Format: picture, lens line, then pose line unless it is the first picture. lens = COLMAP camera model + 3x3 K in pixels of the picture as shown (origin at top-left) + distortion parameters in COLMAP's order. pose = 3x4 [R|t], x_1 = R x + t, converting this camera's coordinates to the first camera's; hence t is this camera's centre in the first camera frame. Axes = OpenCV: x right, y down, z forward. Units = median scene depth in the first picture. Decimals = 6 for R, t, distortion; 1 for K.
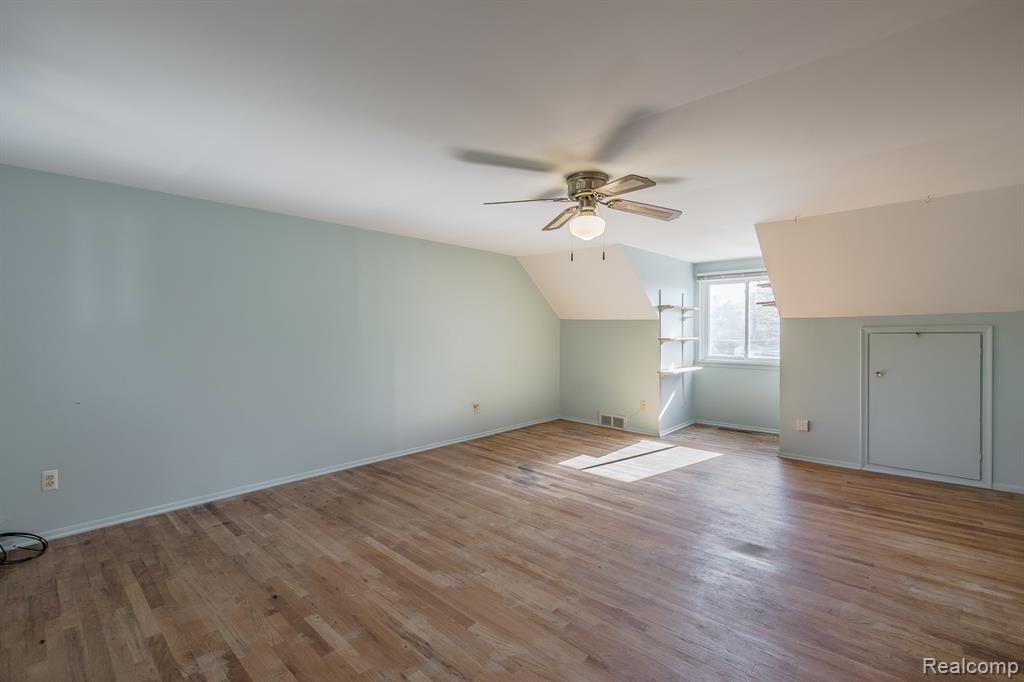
lens RADIAL K [[485.8, 0, 510.8], [0, 485.8, 337.2], [0, 0, 1]] dist [-0.002122, -0.000301]
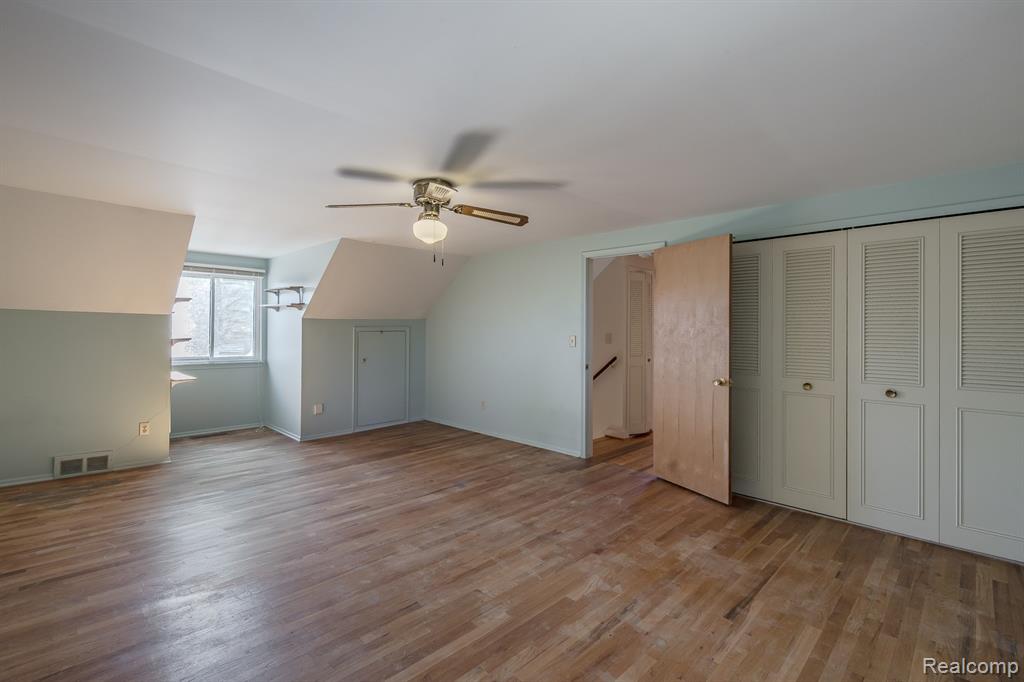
lens RADIAL K [[457.3, 0, 508.9], [0, 457.3, 335.1], [0, 0, 1]] dist [0.000824, -0.001343]
pose [[0.025150, -0.012530, 0.999605, -0.784214], [0.008193, 0.999890, 0.012327, -0.015145], [-0.999650, 0.007880, 0.025250, 0.777554]]
